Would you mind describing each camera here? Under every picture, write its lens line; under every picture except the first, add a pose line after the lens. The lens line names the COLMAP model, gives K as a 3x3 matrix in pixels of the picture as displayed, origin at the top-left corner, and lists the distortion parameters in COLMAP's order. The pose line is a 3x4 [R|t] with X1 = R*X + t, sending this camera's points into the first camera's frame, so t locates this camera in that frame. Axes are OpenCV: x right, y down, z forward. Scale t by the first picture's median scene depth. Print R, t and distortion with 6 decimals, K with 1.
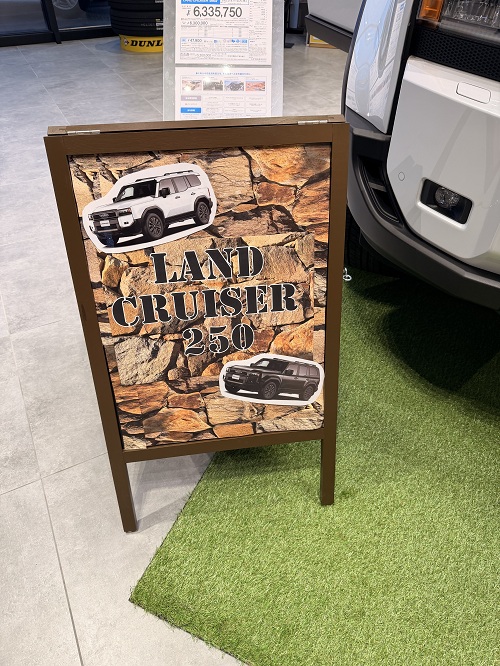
lens RADIAL K [[471.0, 0, 253.8], [0, 471.0, 337.7], [0, 0, 1]] dist [0.064126, -0.053535]
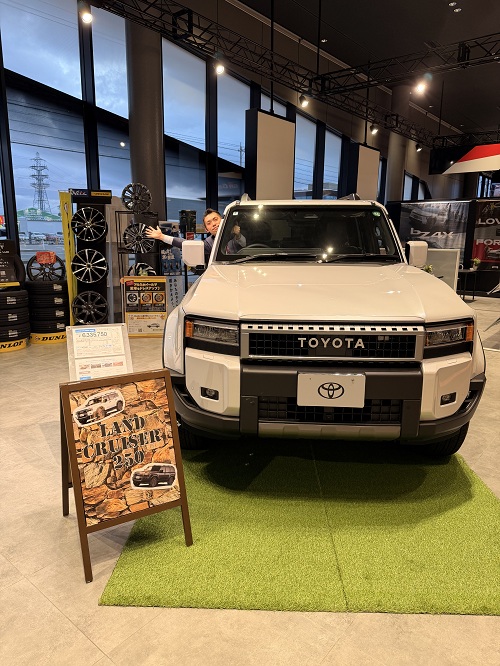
lens RADIAL K [[471.0, 0, 253.1], [0, 471.0, 326.4], [0, 0, 1]] dist [0.064126, -0.053535]
pose [[0.922405, -0.074854, 0.378901, -0.338873], [0.262157, 0.841772, -0.471904, 0.696144], [-0.283624, 0.534619, 0.796078, -1.344727]]
